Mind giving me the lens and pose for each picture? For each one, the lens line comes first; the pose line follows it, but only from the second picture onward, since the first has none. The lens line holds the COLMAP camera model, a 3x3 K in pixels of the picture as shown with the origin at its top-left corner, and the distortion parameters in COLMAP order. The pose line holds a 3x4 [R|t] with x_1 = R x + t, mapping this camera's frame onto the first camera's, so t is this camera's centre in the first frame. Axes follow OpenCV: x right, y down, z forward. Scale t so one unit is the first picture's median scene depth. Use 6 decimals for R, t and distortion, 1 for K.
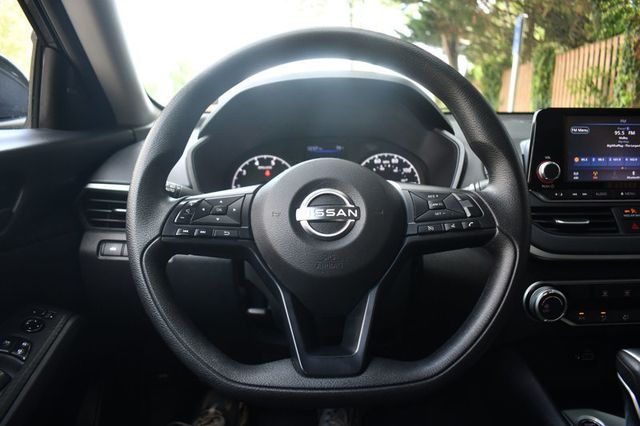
lens RADIAL K [[498.7, 0, 320.0], [0, 498.7, 213.0], [0, 0, 1]] dist [-0.098827, 0.001960]
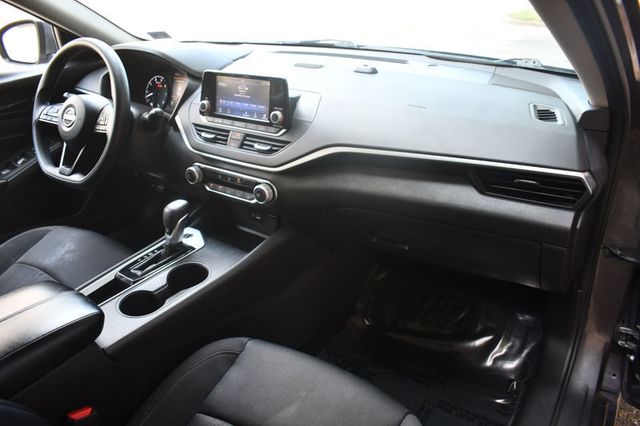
lens RADIAL K [[498.7, 0, 320.0], [0, 498.7, 213.0], [0, 0, 1]] dist [-0.098827, 0.001960]
pose [[0.841099, 0.230805, -0.489163, 1.443942], [-0.085672, 0.949816, 0.300849, -0.236083], [0.534052, -0.211136, 0.818663, -0.300776]]
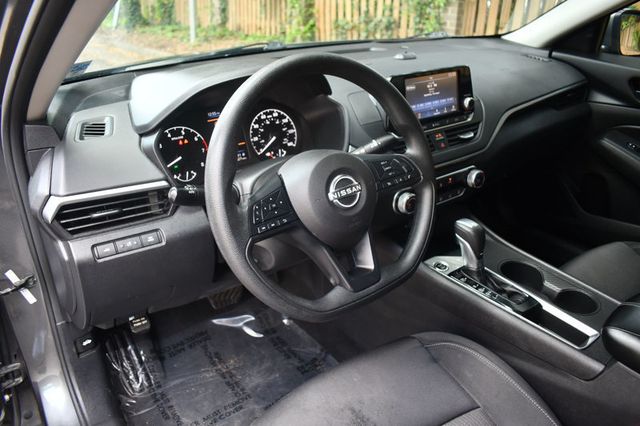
lens RADIAL K [[498.7, 0, 320.0], [0, 498.7, 213.0], [0, 0, 1]] dist [-0.098827, 0.001960]
pose [[0.790772, -0.258768, 0.554724, -0.521995], [0.106141, 0.950487, 0.292077, -0.223478], [-0.602839, -0.172087, 0.779084, -0.088699]]
